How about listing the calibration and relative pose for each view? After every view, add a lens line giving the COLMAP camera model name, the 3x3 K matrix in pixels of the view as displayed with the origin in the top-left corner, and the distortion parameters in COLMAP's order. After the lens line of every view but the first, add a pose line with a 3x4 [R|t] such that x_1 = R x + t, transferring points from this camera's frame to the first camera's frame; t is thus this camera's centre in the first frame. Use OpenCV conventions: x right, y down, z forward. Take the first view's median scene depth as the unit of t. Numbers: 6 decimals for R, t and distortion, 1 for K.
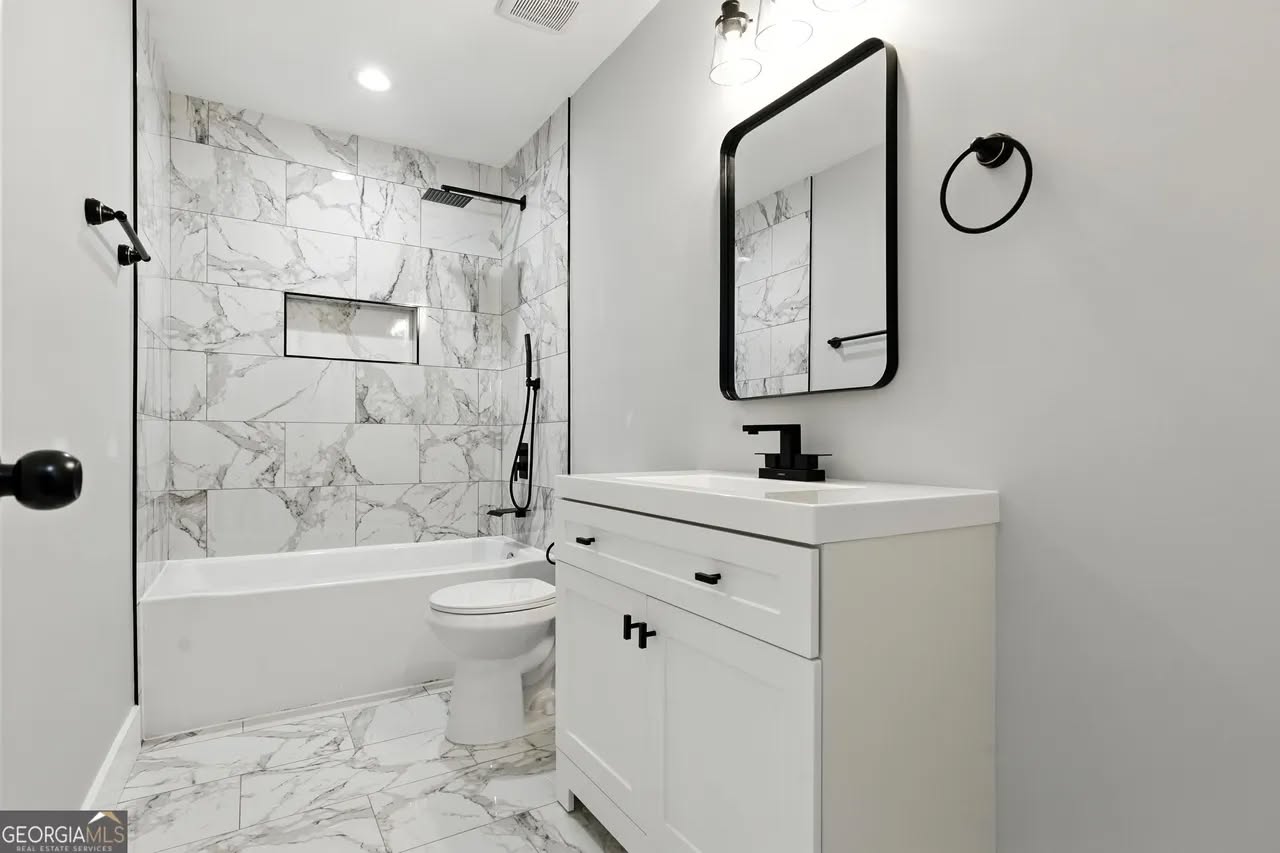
lens RADIAL K [[616.5, 0, 642.5], [0, 616.5, 451.0], [0, 0, 1]] dist [0.004796, 0.000162]
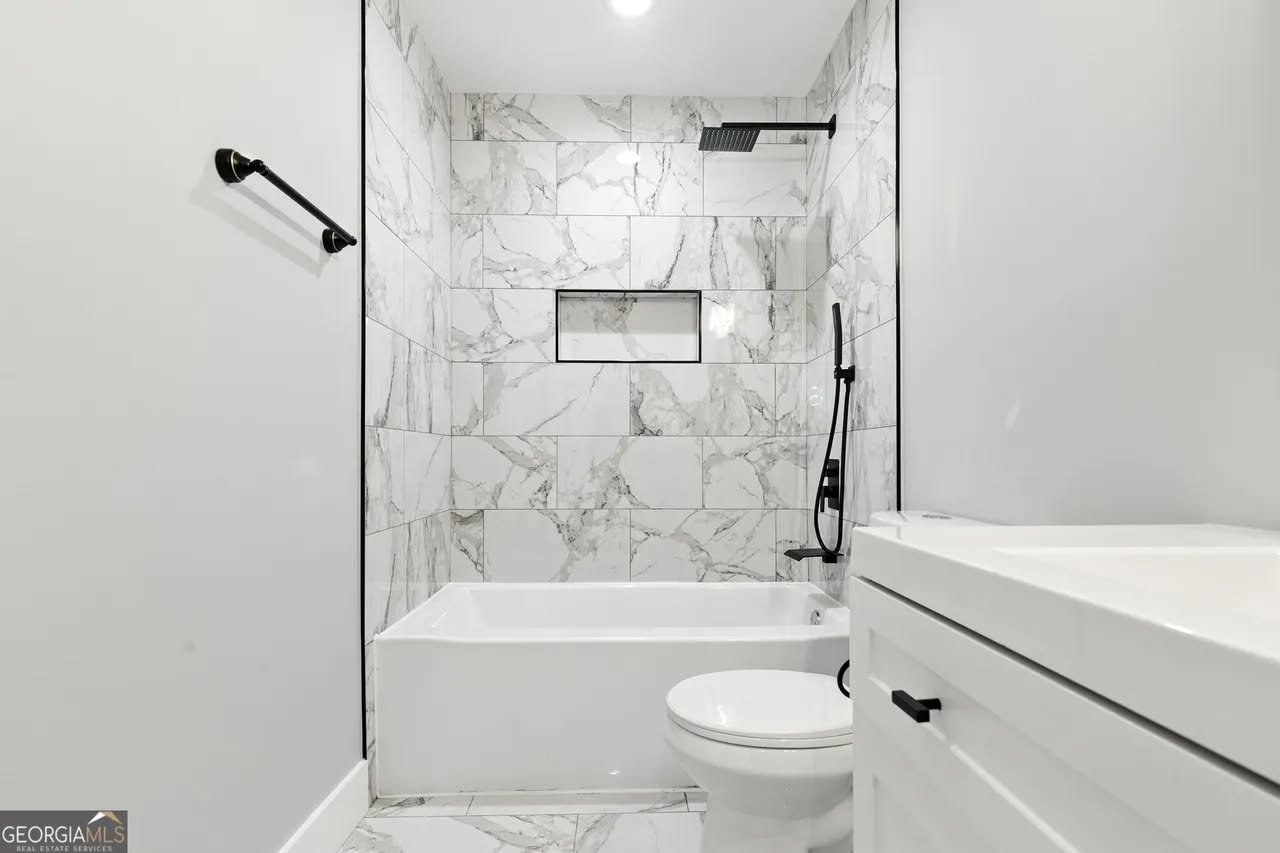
lens RADIAL K [[616.5, 0, 642.5], [0, 616.5, 451.0], [0, 0, 1]] dist [0.004796, 0.000162]
pose [[0.861164, -0.005342, -0.508300, -0.020445], [-0.005948, 0.999770, -0.020586, -0.007051], [0.508293, 0.020751, 0.860934, 0.285275]]
